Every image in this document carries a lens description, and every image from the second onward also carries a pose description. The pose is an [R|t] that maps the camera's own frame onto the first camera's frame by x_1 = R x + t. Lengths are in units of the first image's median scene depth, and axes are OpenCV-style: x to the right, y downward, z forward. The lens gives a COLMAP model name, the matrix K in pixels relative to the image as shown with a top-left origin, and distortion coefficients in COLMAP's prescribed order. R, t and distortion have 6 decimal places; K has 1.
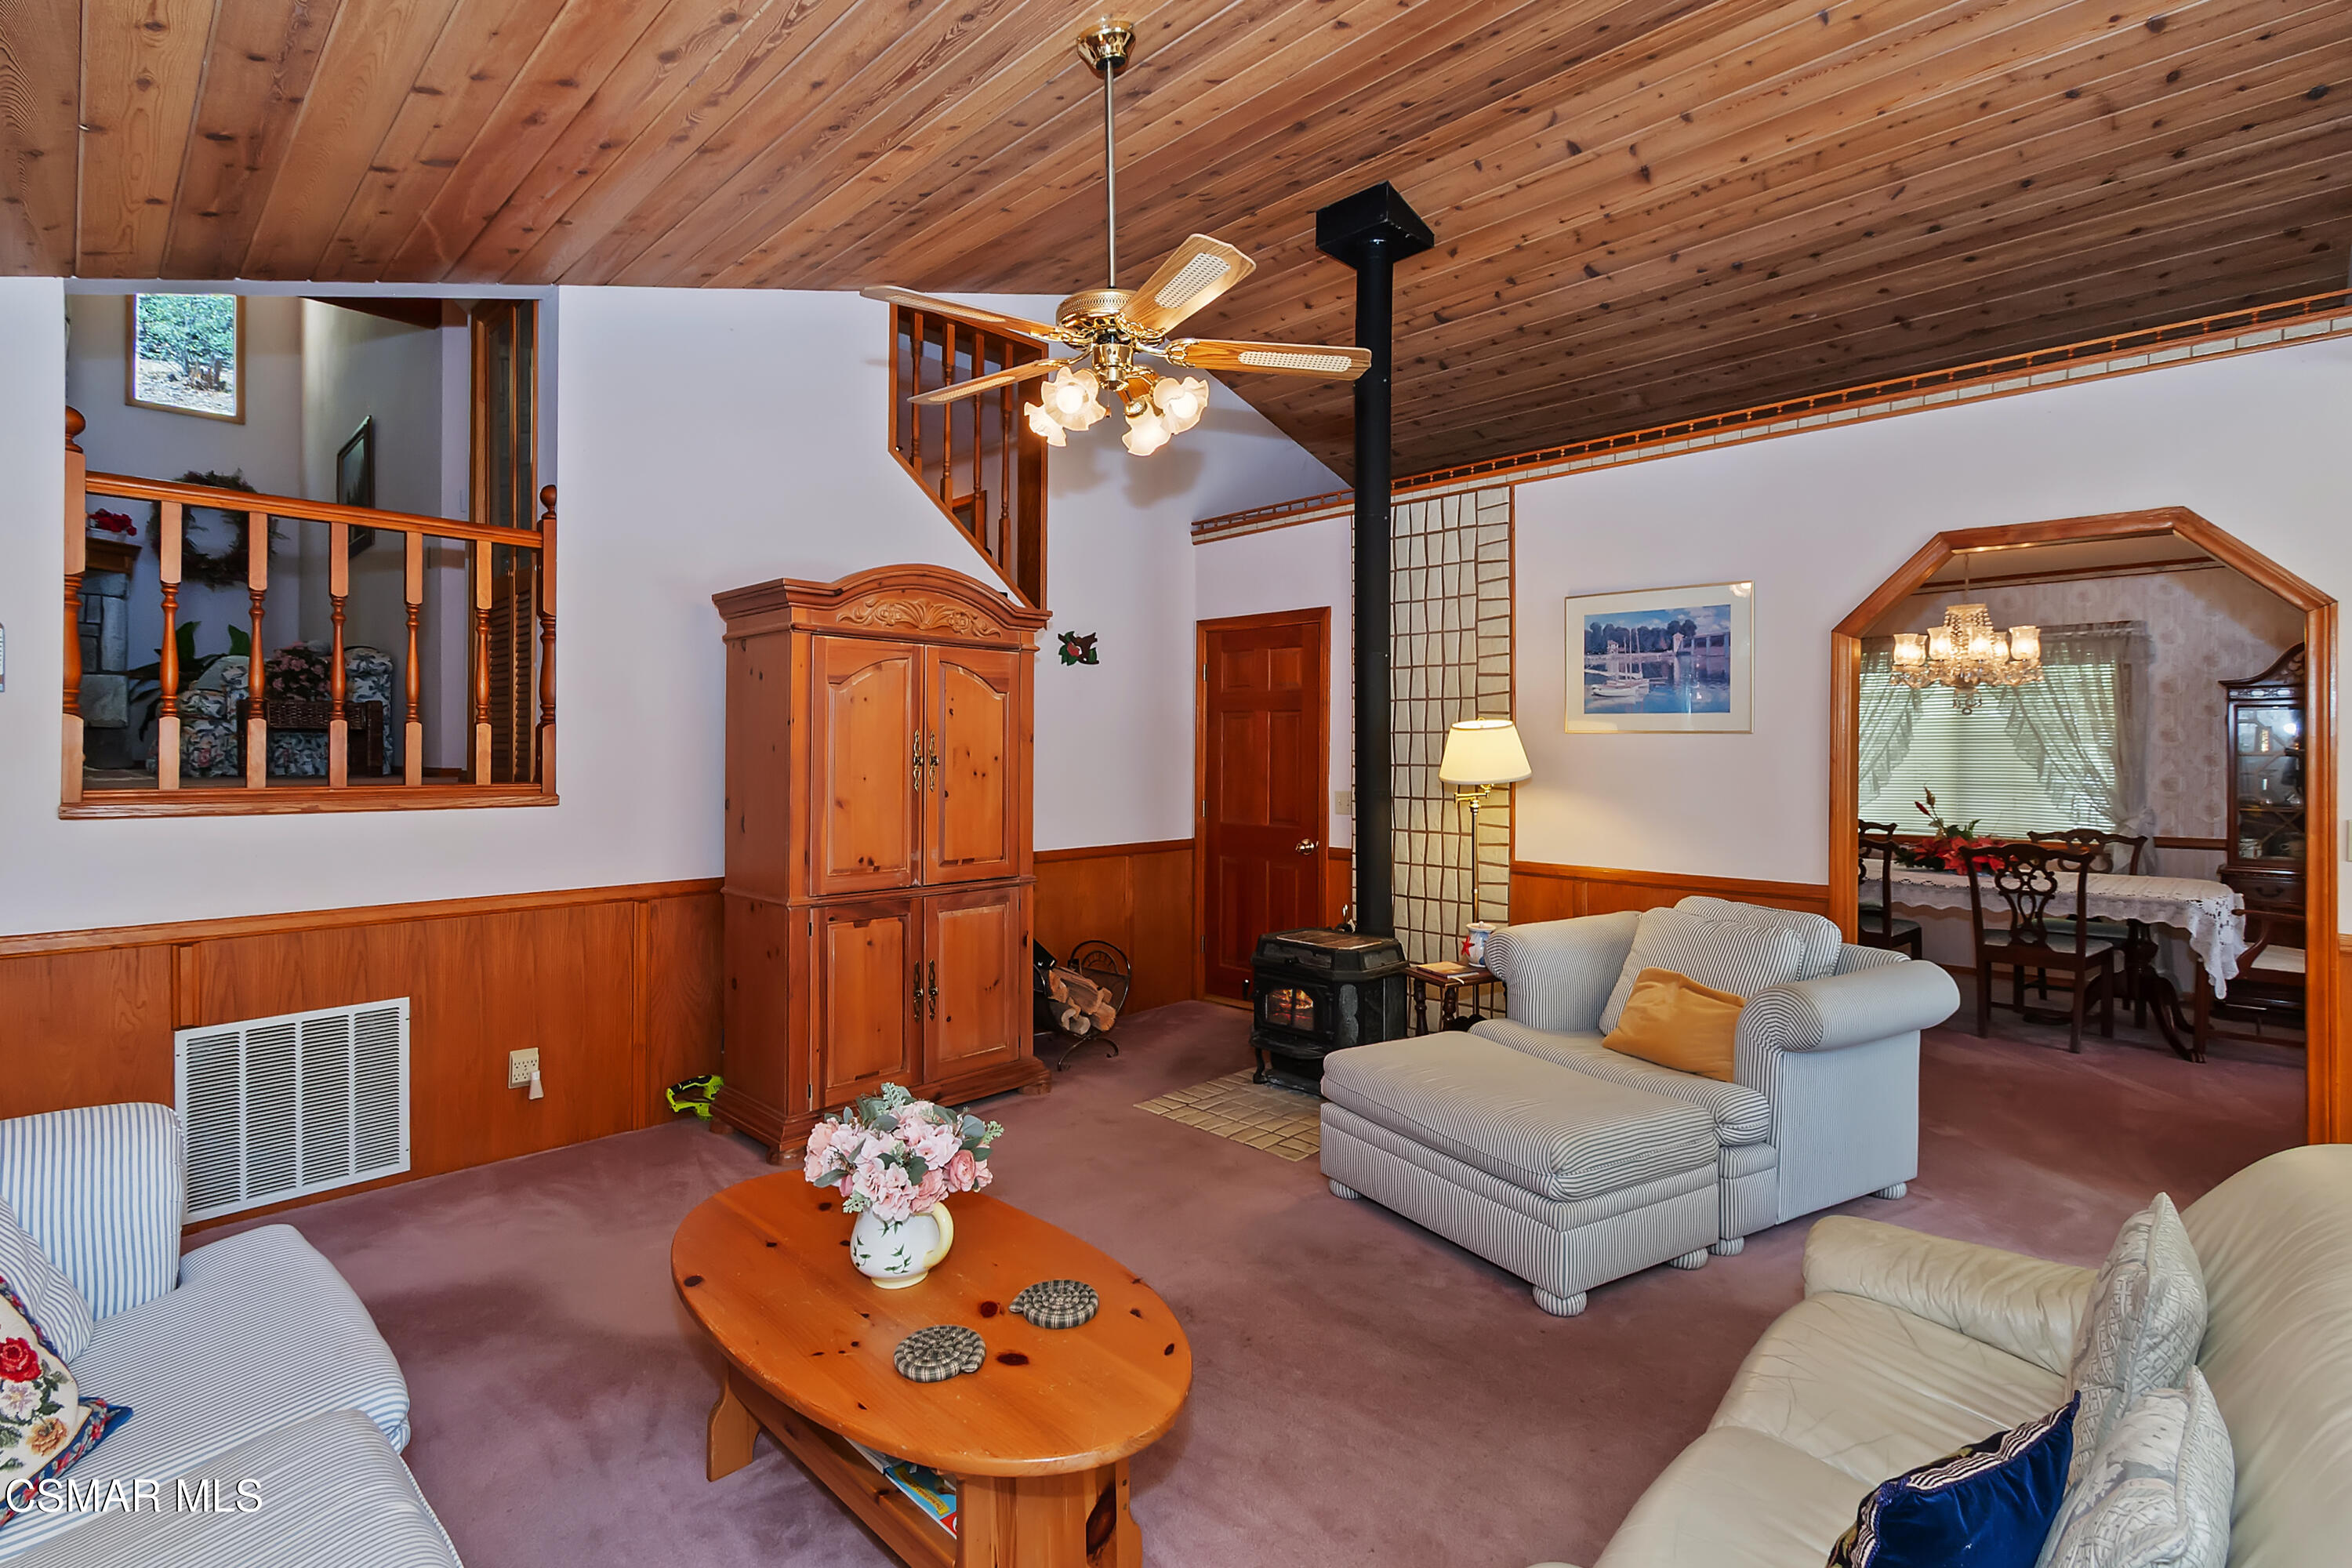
lens RADIAL K [[1065.4, 0, 1156.1], [0, 1065.4, 752.1], [0, 0, 1]] dist [0.003199, -0.001620]
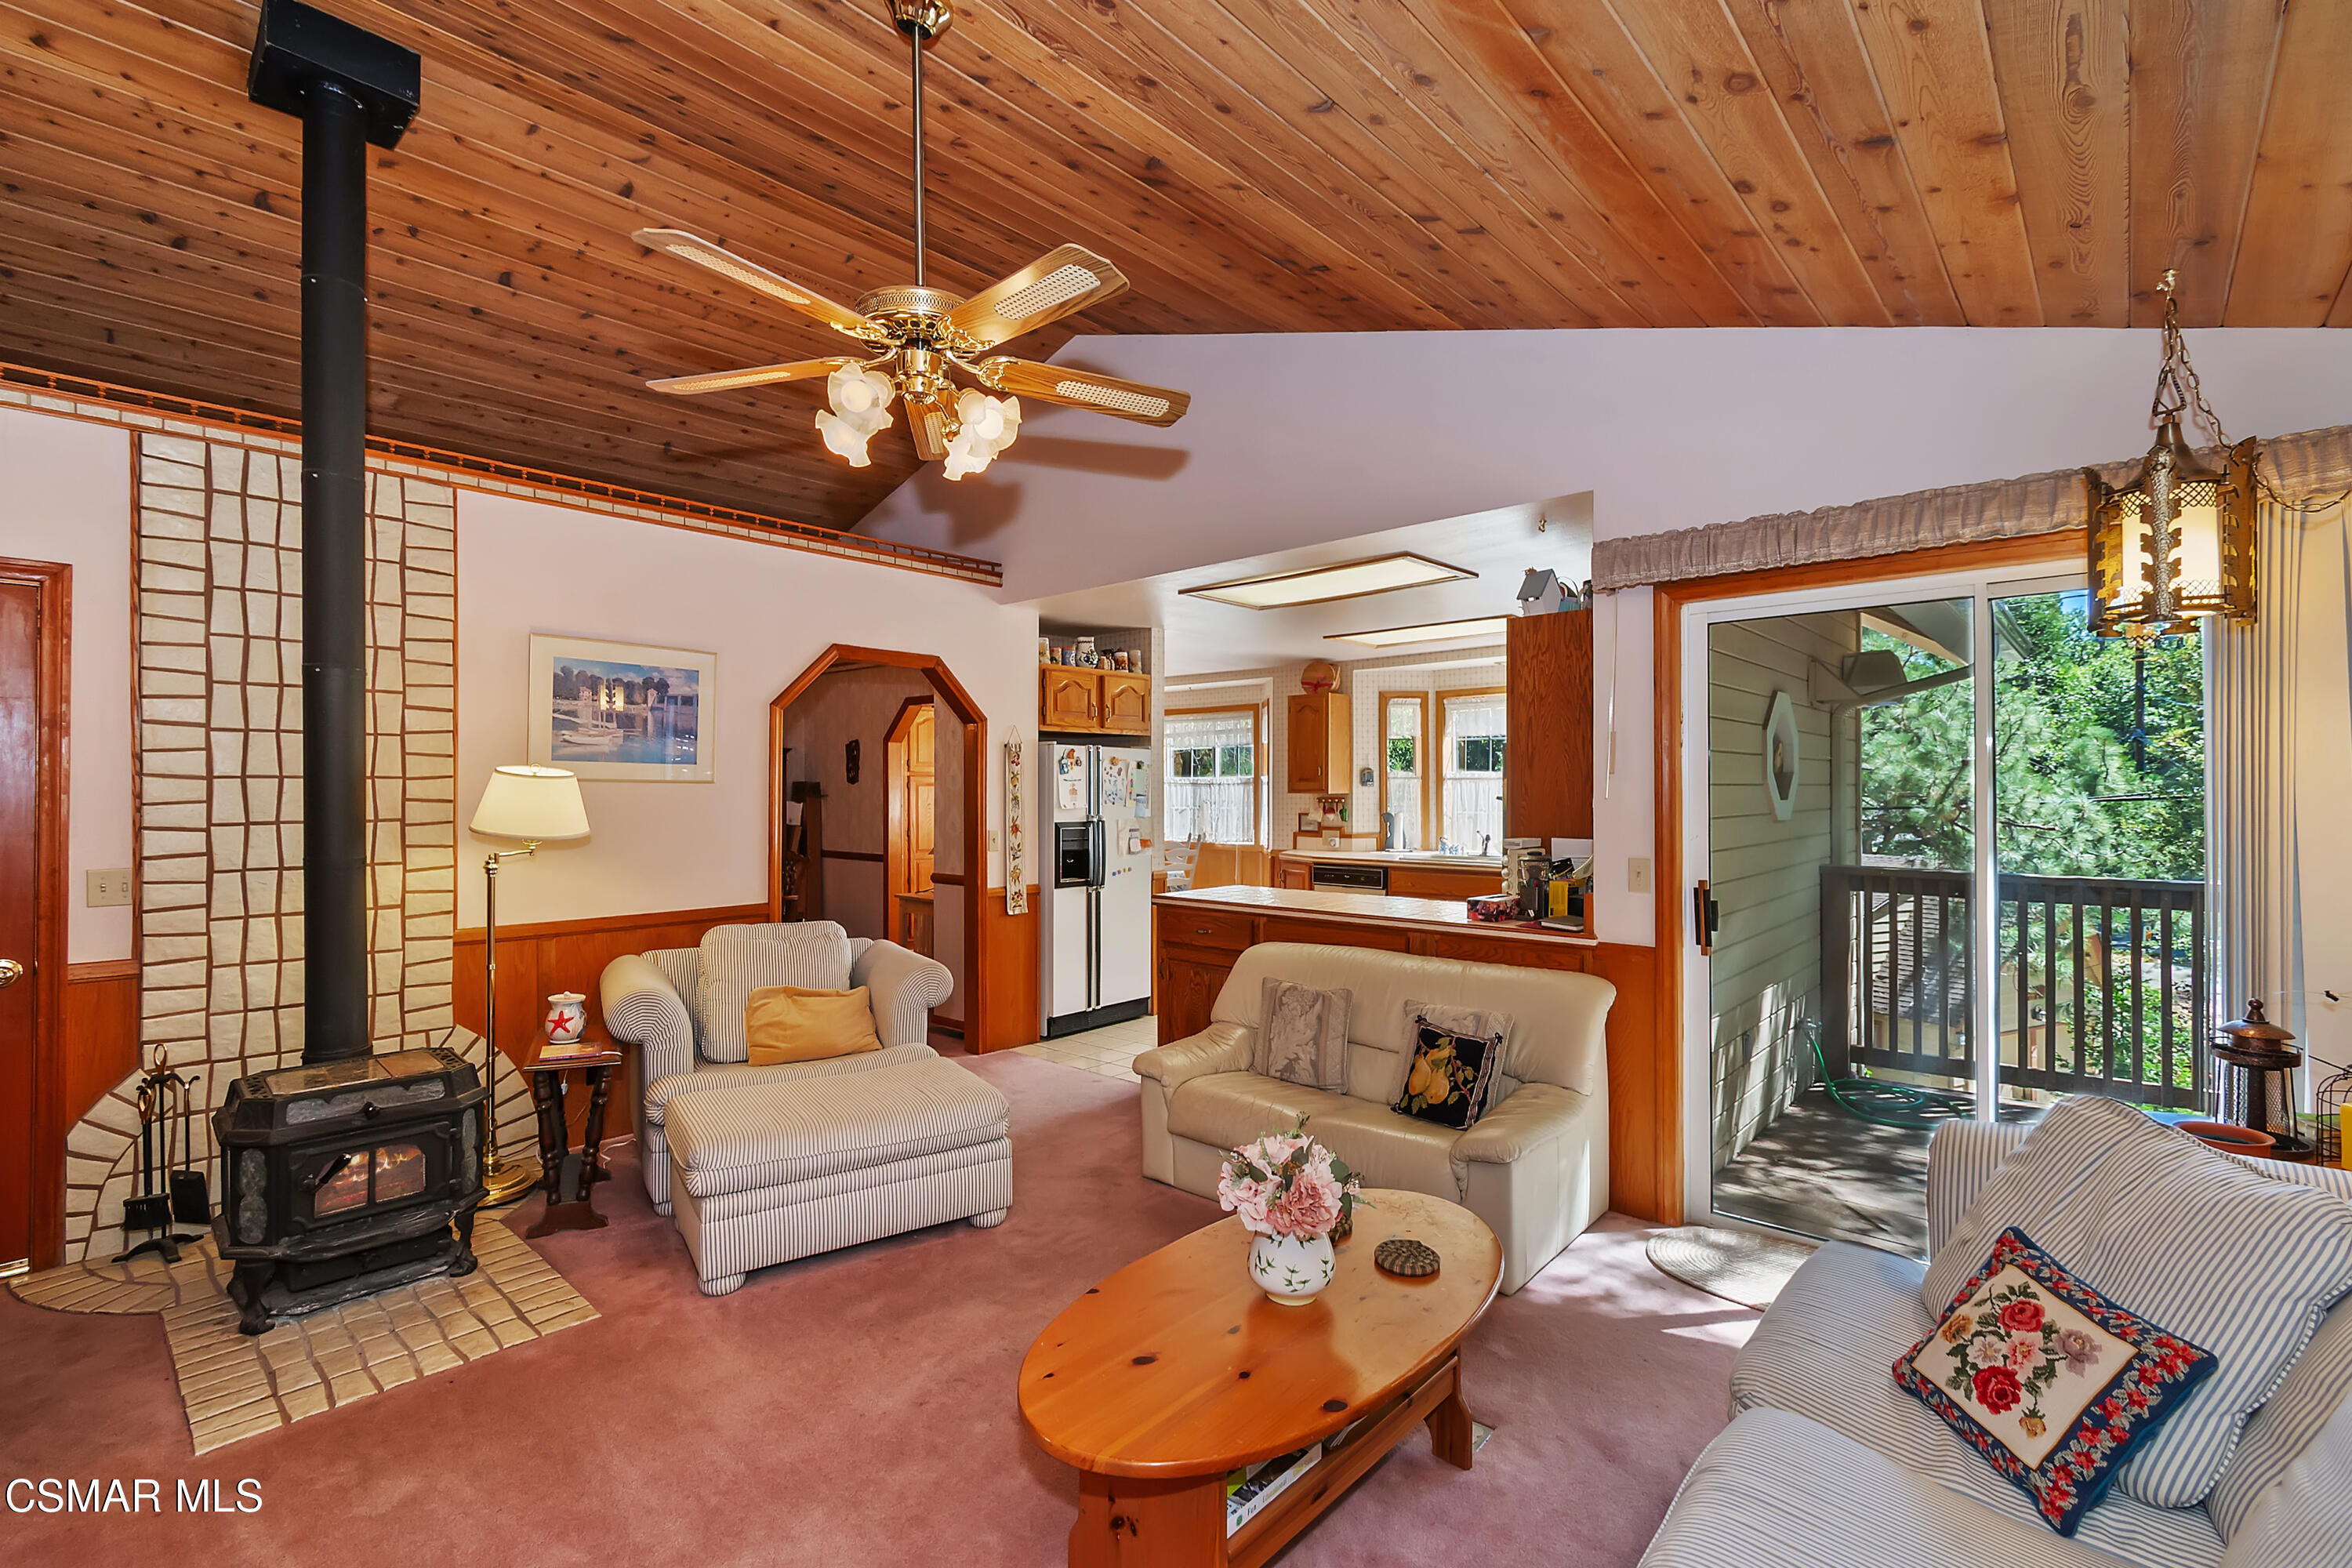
lens RADIAL K [[1065.4, 0, 1175.2], [0, 1065.4, 795.0], [0, 0, 1]] dist [0.003199, -0.001620]
pose [[-0.031955, -0.000816, 0.999489, -0.588372], [0.008166, 0.999966, 0.001077, -0.002267], [-0.999456, 0.008196, -0.031947, 0.506554]]
